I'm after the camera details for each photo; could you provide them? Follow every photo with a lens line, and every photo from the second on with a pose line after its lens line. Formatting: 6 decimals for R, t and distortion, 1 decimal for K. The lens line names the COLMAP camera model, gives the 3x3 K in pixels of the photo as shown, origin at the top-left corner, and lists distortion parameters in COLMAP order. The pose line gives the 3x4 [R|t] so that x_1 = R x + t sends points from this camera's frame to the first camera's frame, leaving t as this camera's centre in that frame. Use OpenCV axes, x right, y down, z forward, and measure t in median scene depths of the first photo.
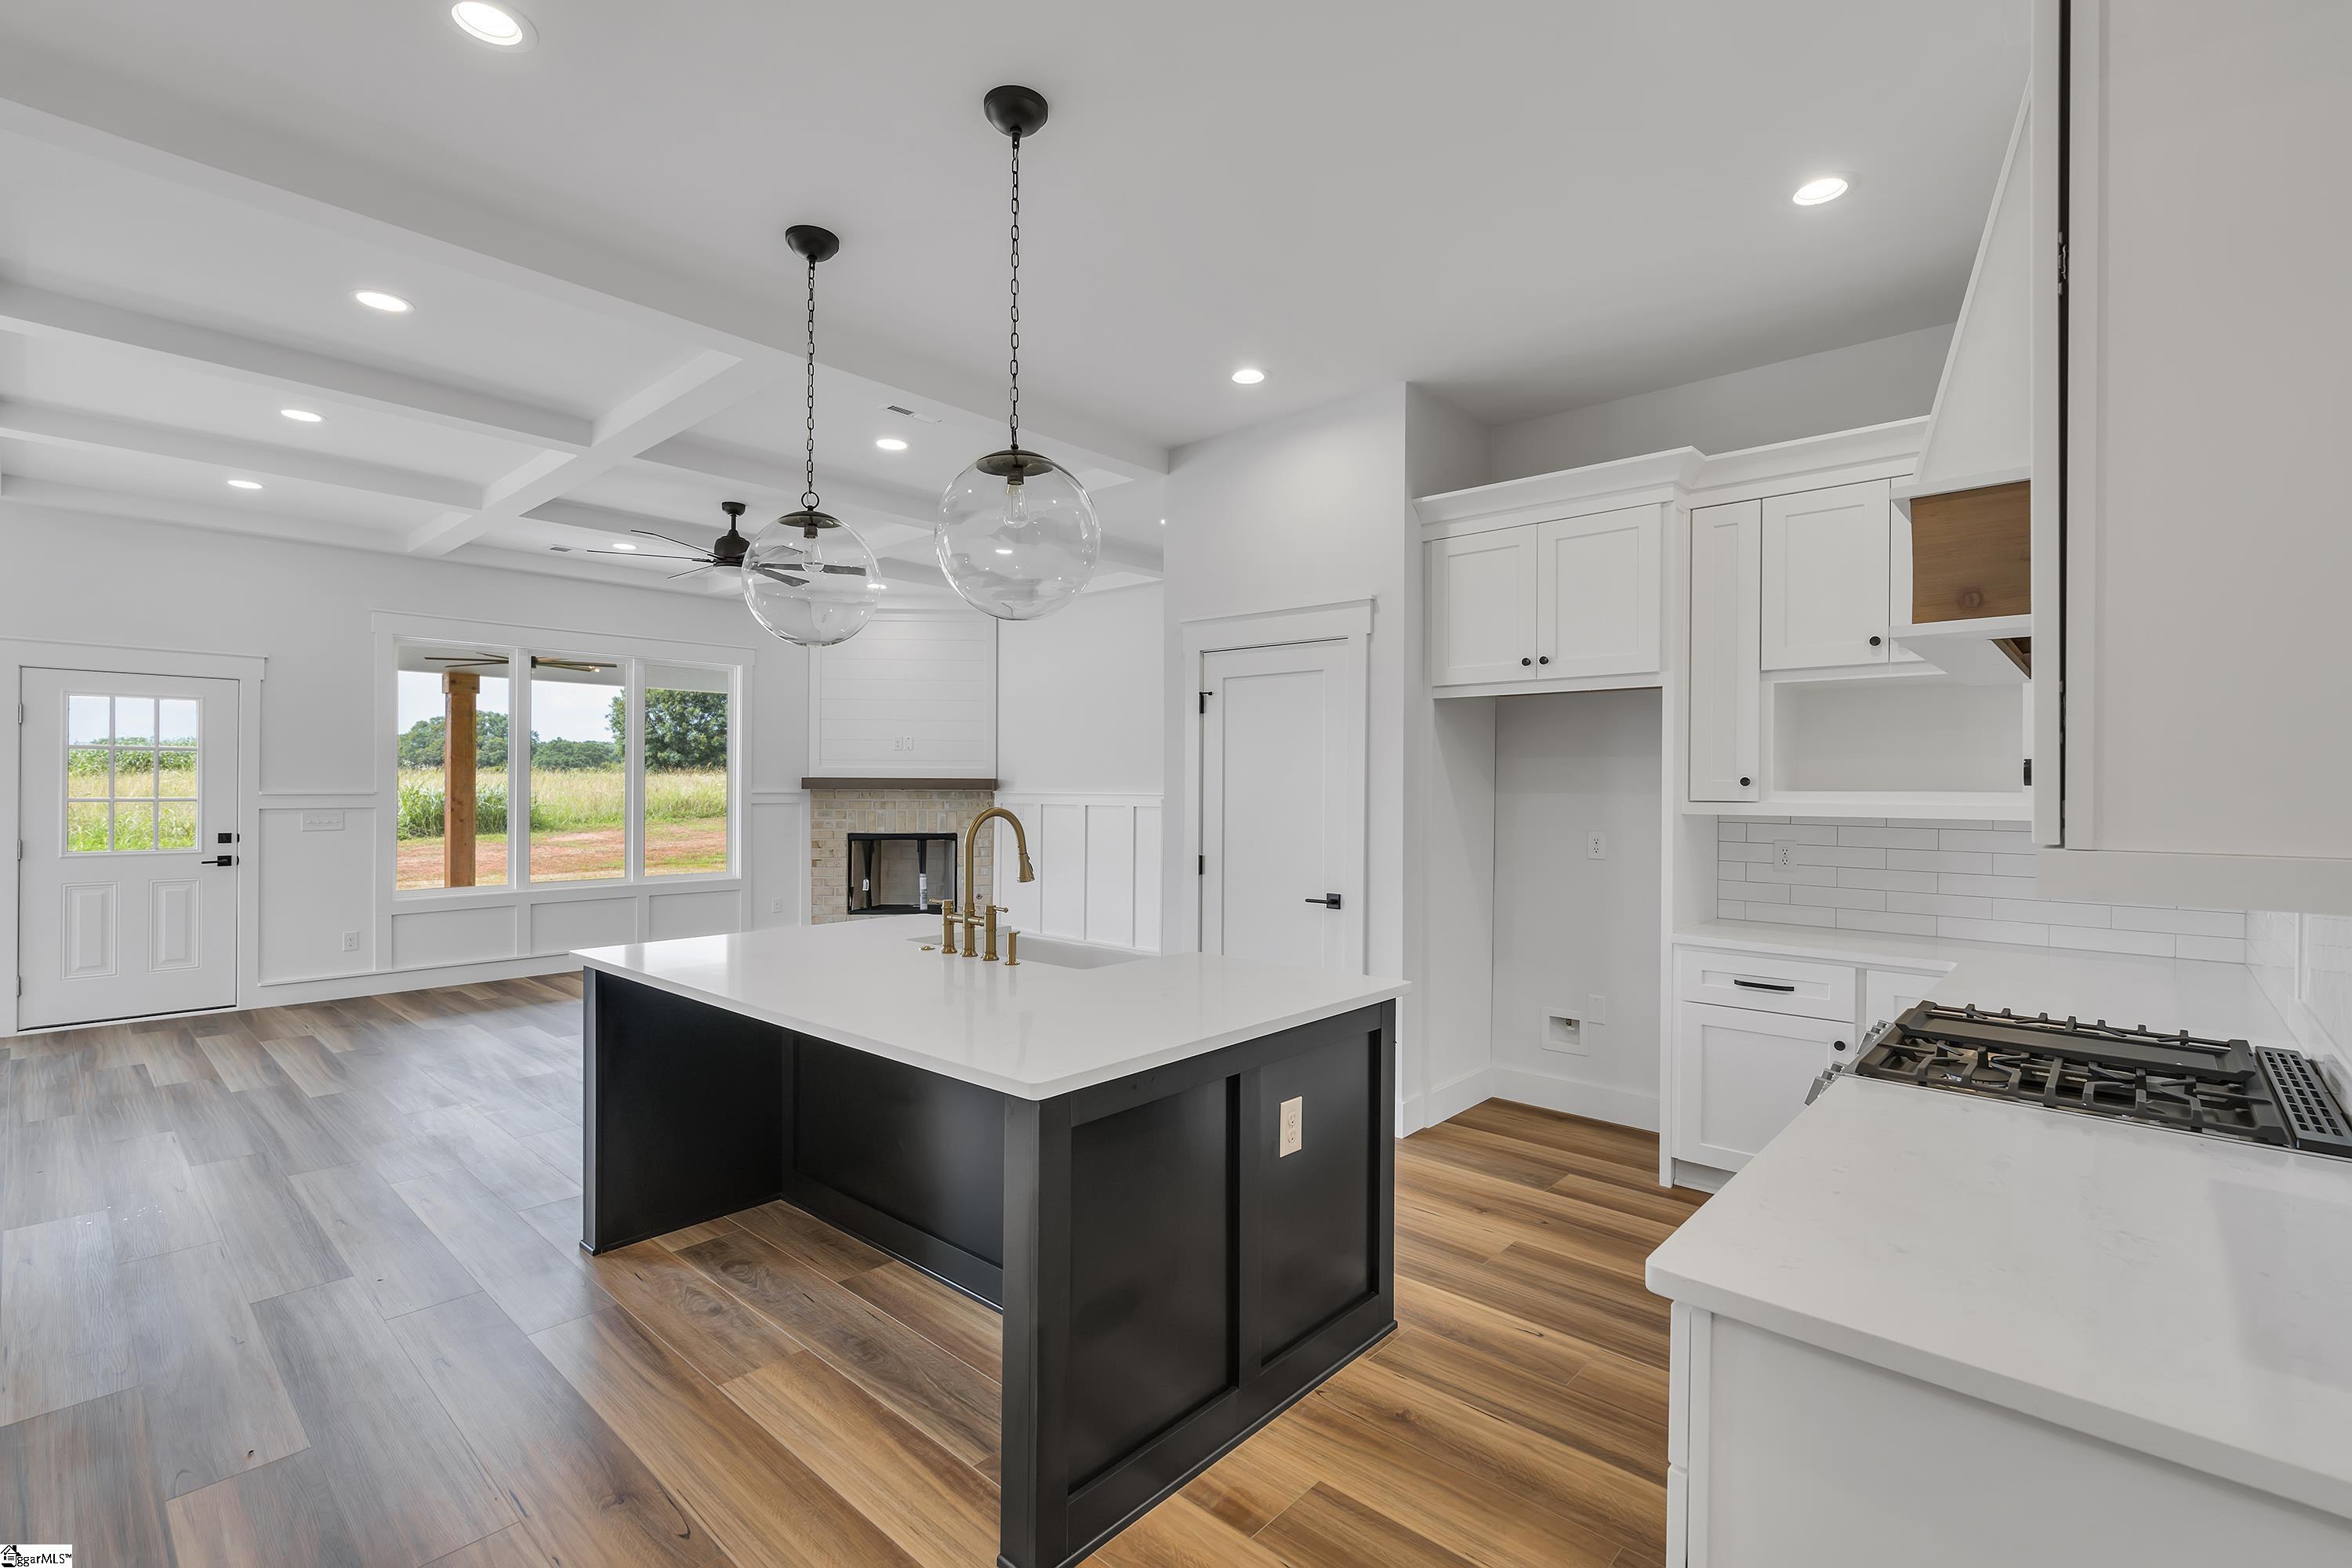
lens RADIAL K [[1062.7, 0, 1177.0], [0, 1062.7, 786.0], [0, 0, 1]] dist [0.004810, -0.000560]
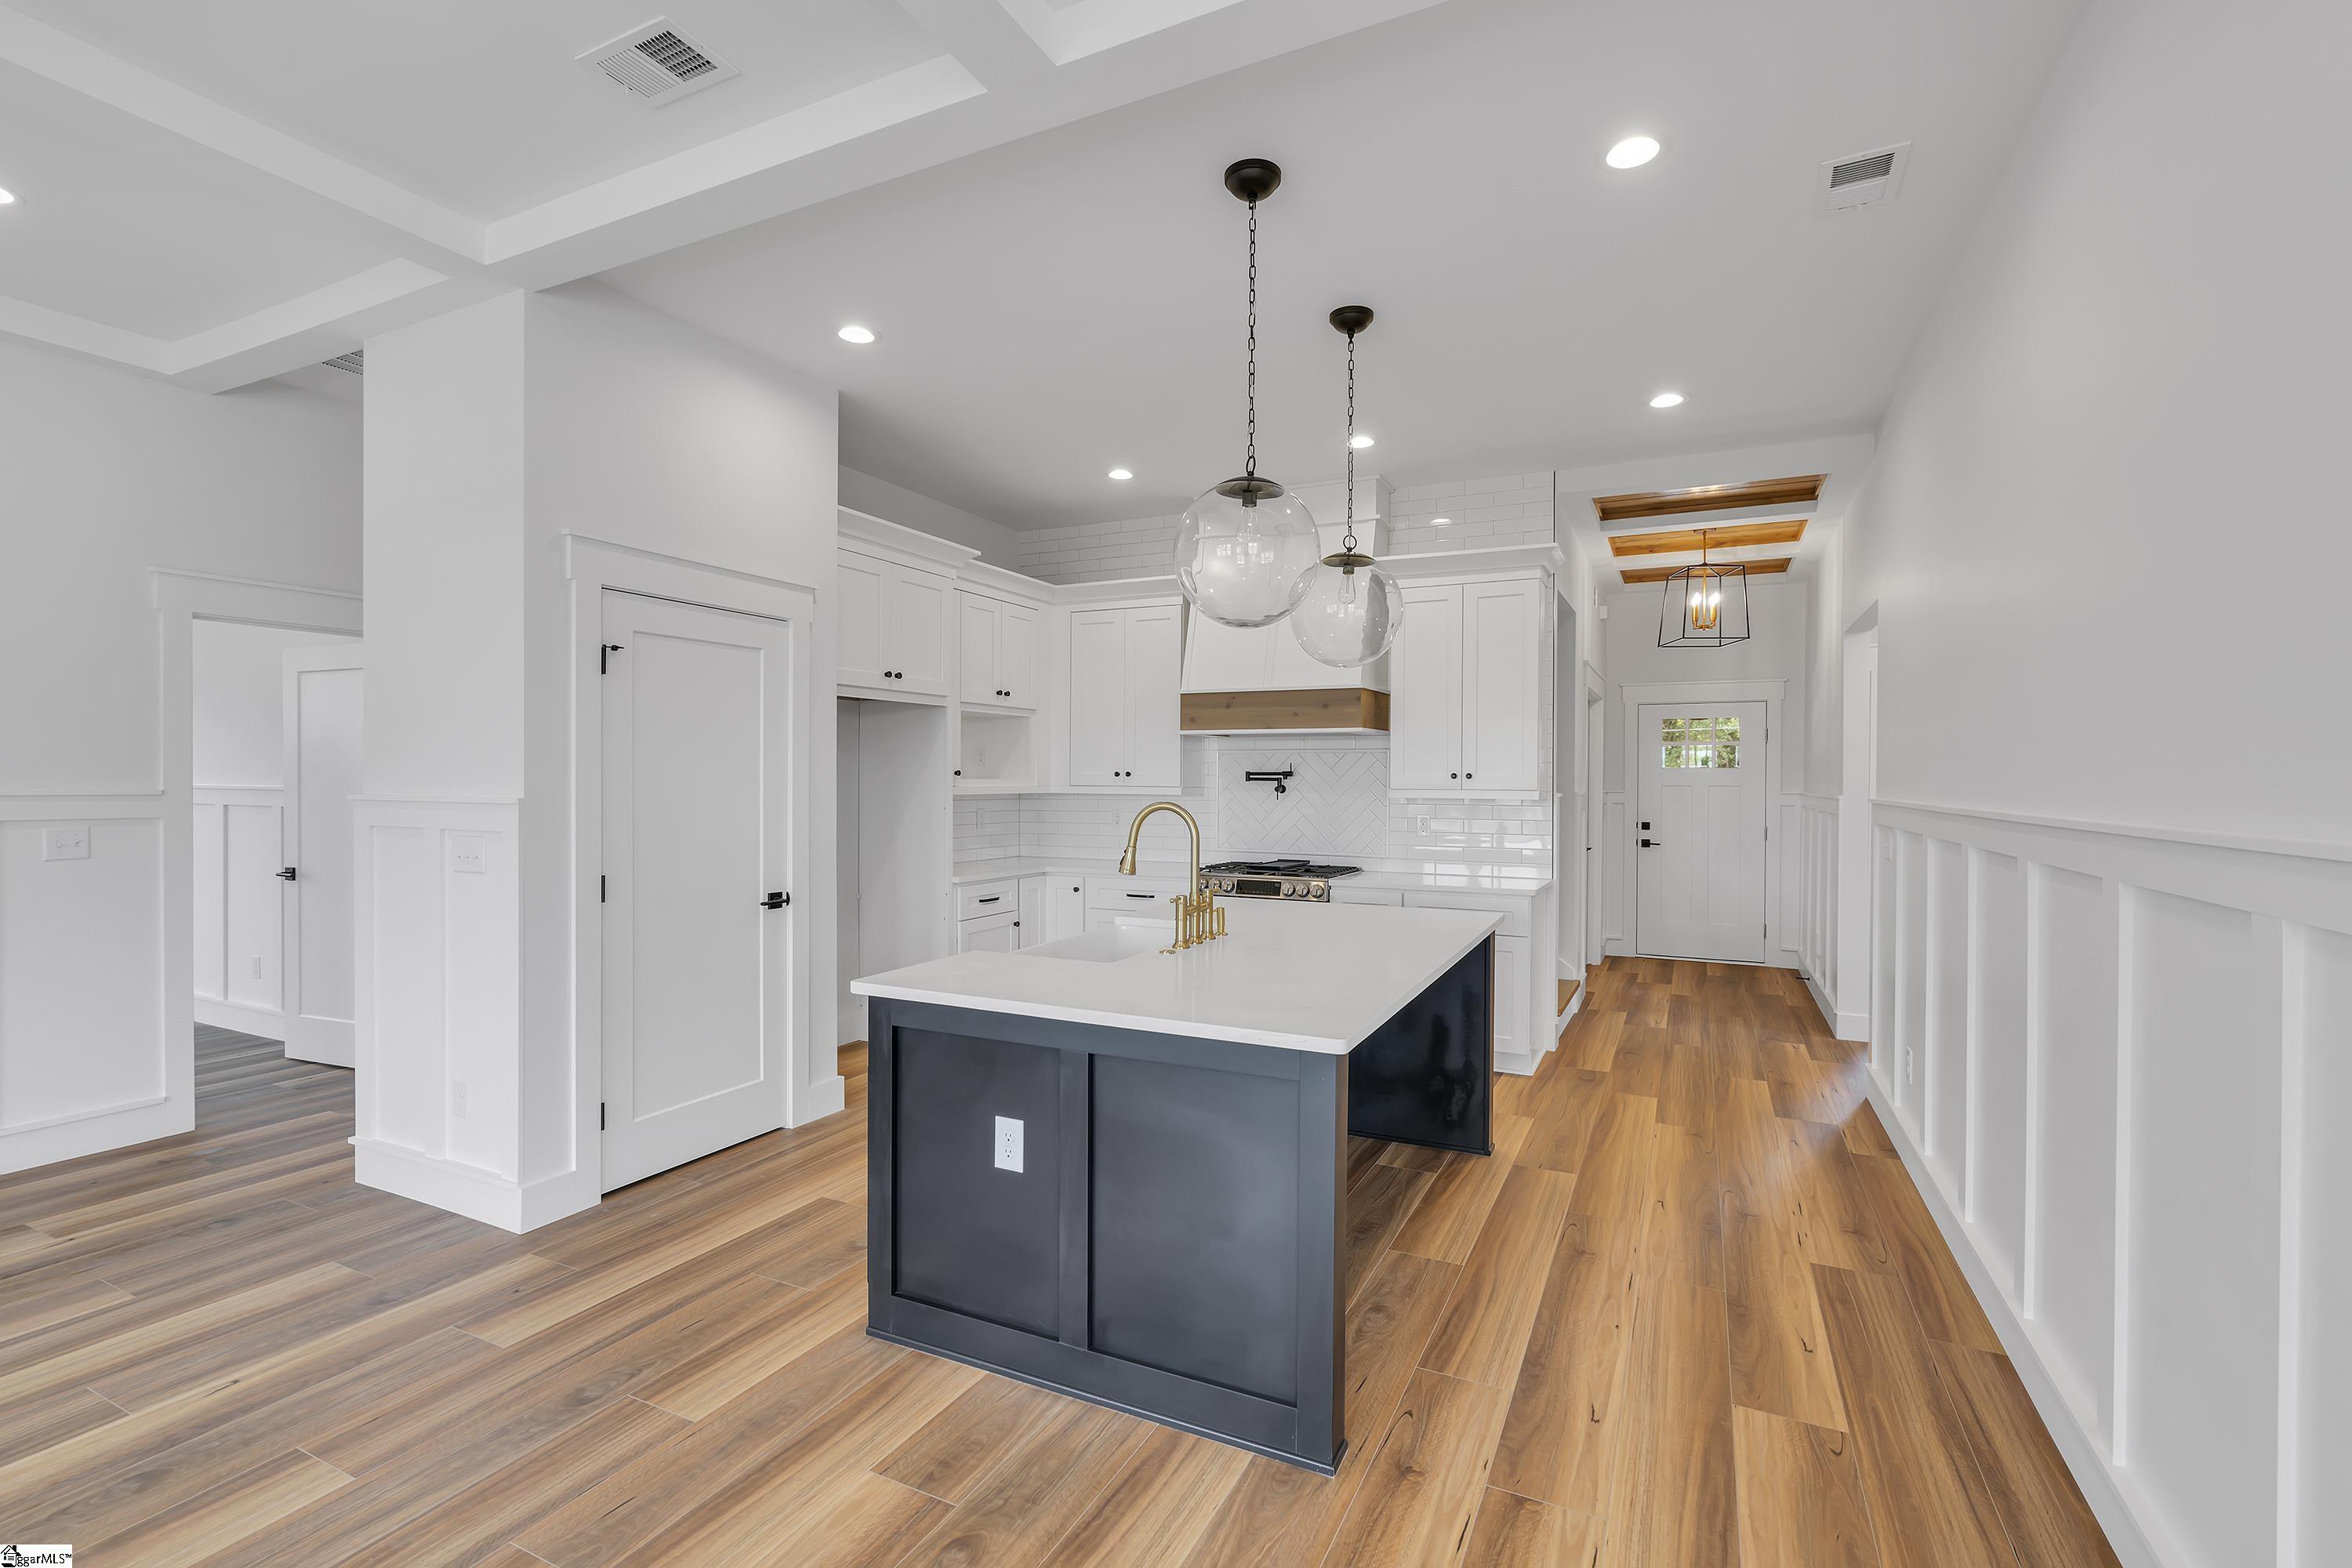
lens RADIAL K [[1062.7, 0, 1172.7], [0, 1062.7, 782.3], [0, 0, 1]] dist [0.004810, -0.000560]
pose [[-0.276694, -0.011261, 0.960892, -0.531792], [-0.006186, 0.999931, 0.009937, -0.004112], [-0.960938, -0.003194, -0.276745, 0.582880]]
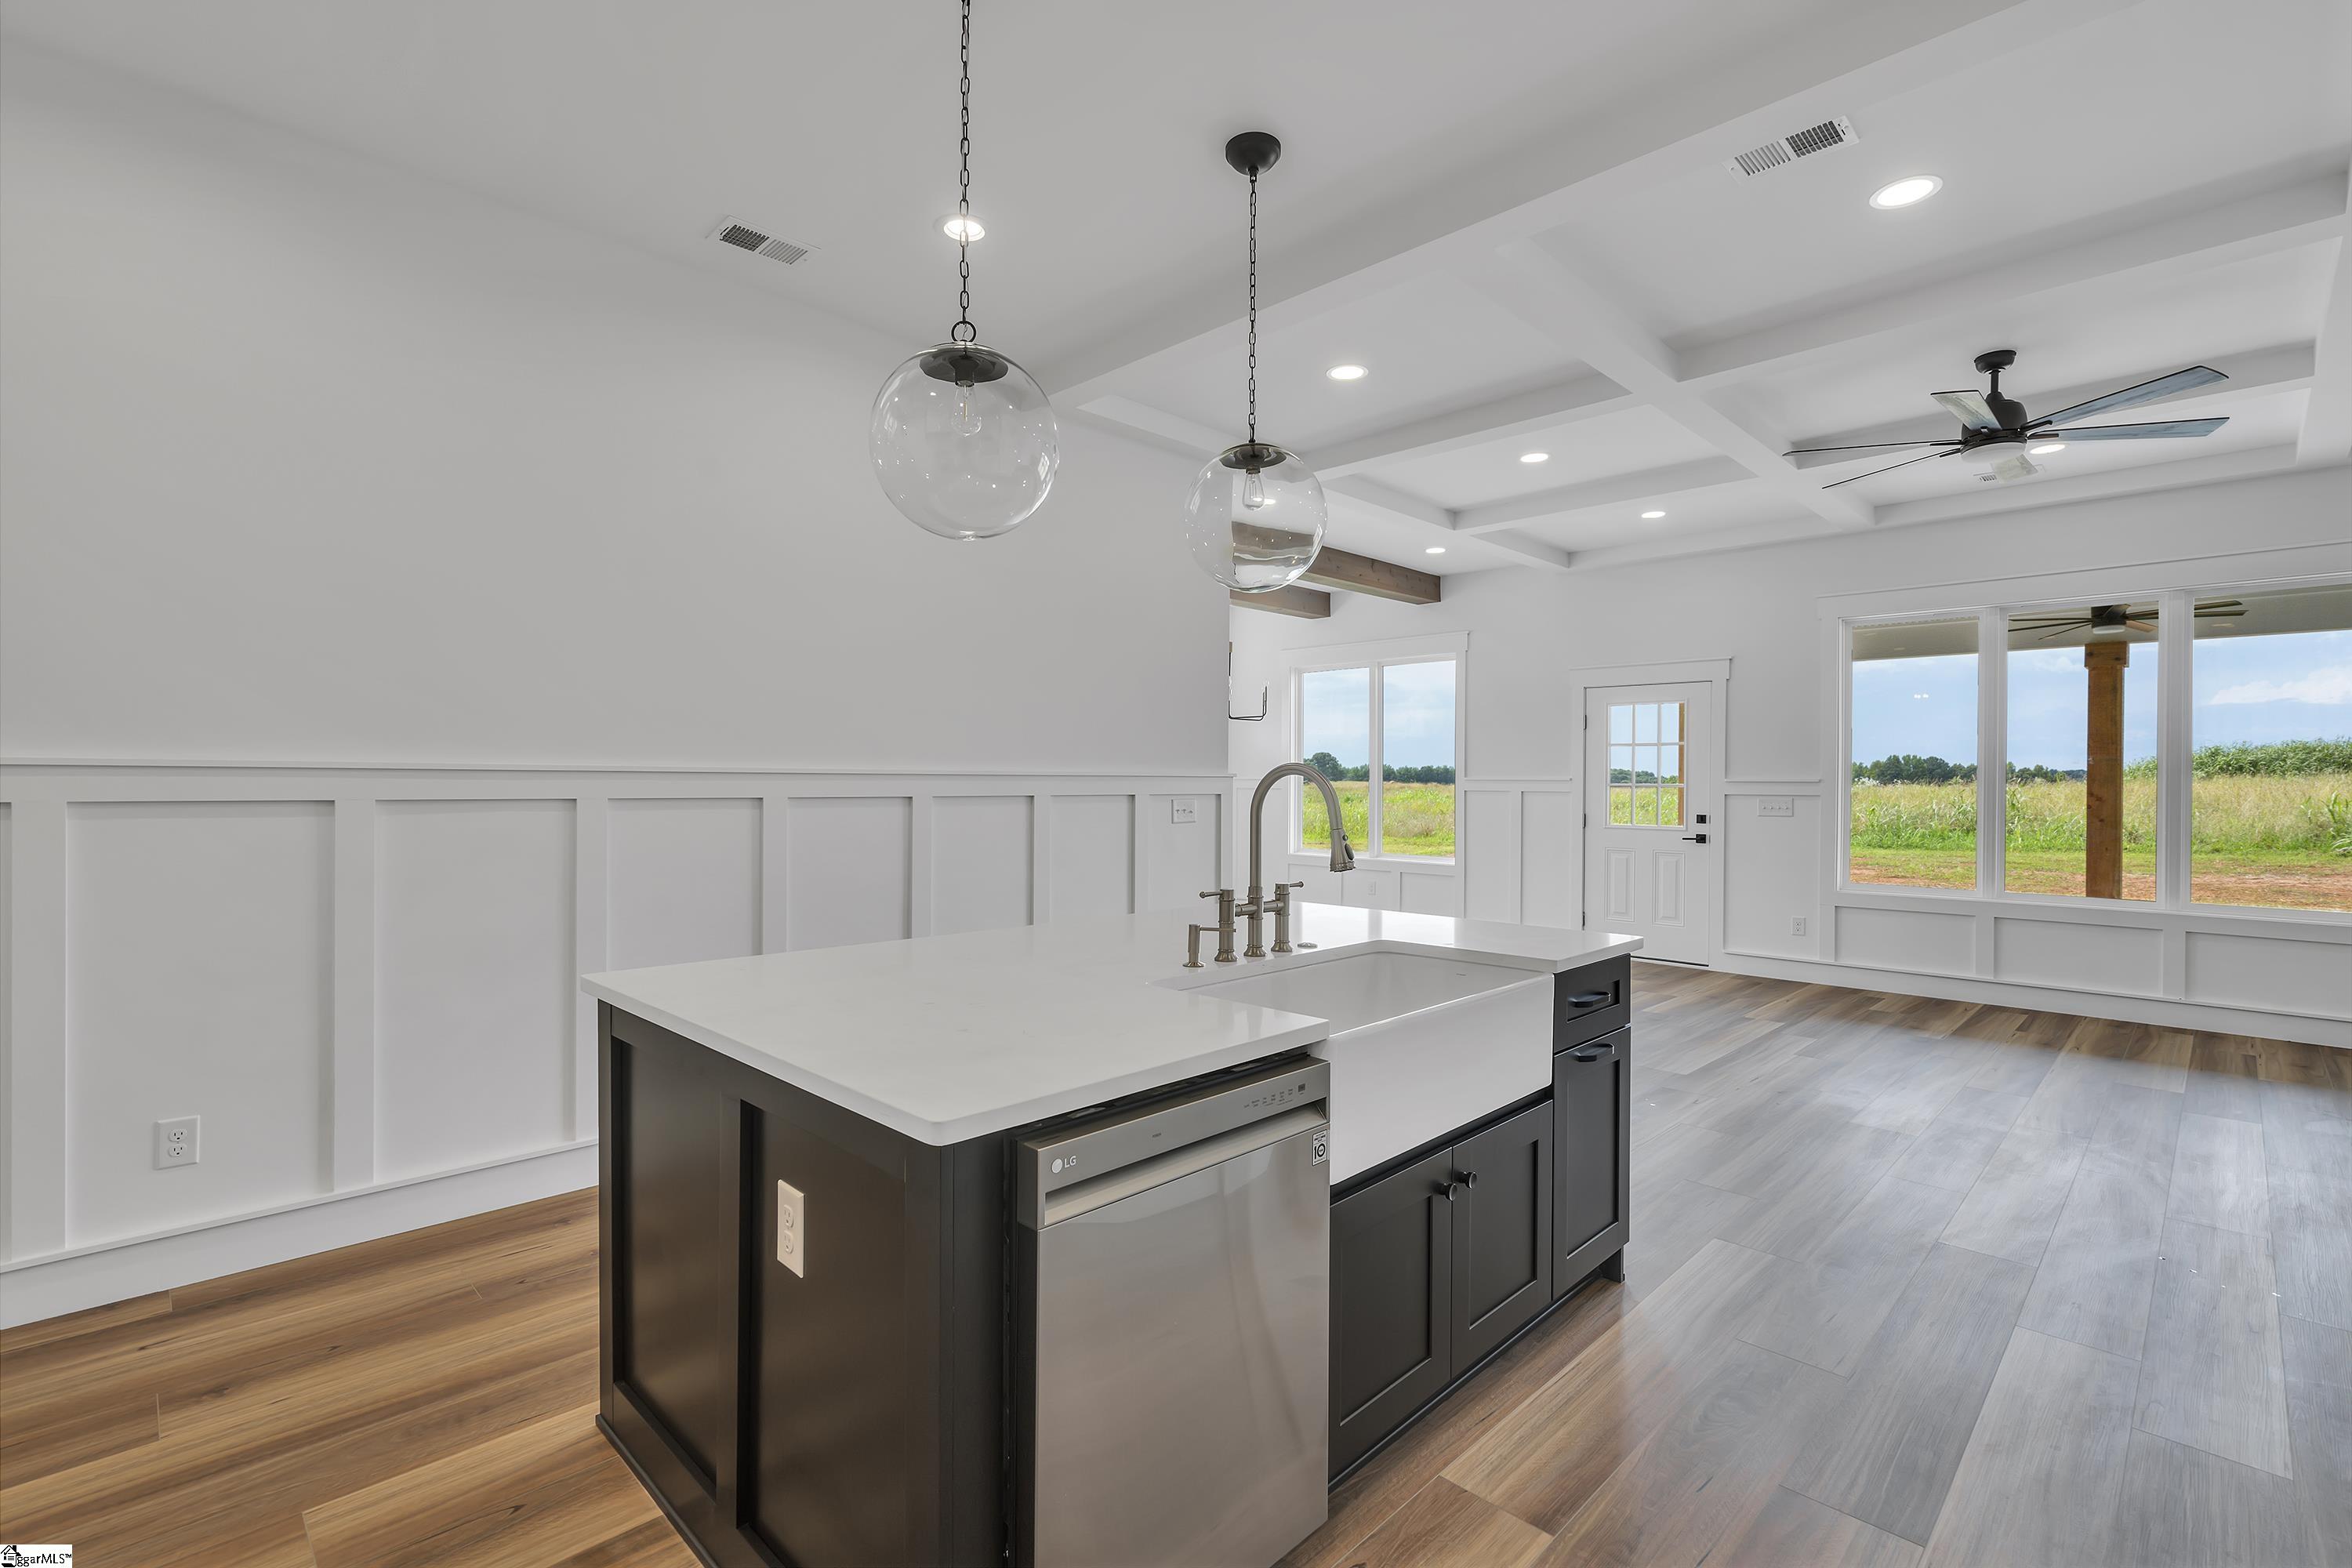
lens RADIAL K [[1062.7, 0, 1177.6], [0, 1062.7, 784.3], [0, 0, 1]] dist [0.004810, -0.000560]
pose [[-0.039859, -0.003096, -0.999201, 0.257243], [-0.006866, 0.999972, -0.002824, 0.016852], [0.999182, 0.006748, -0.039879, 0.432211]]
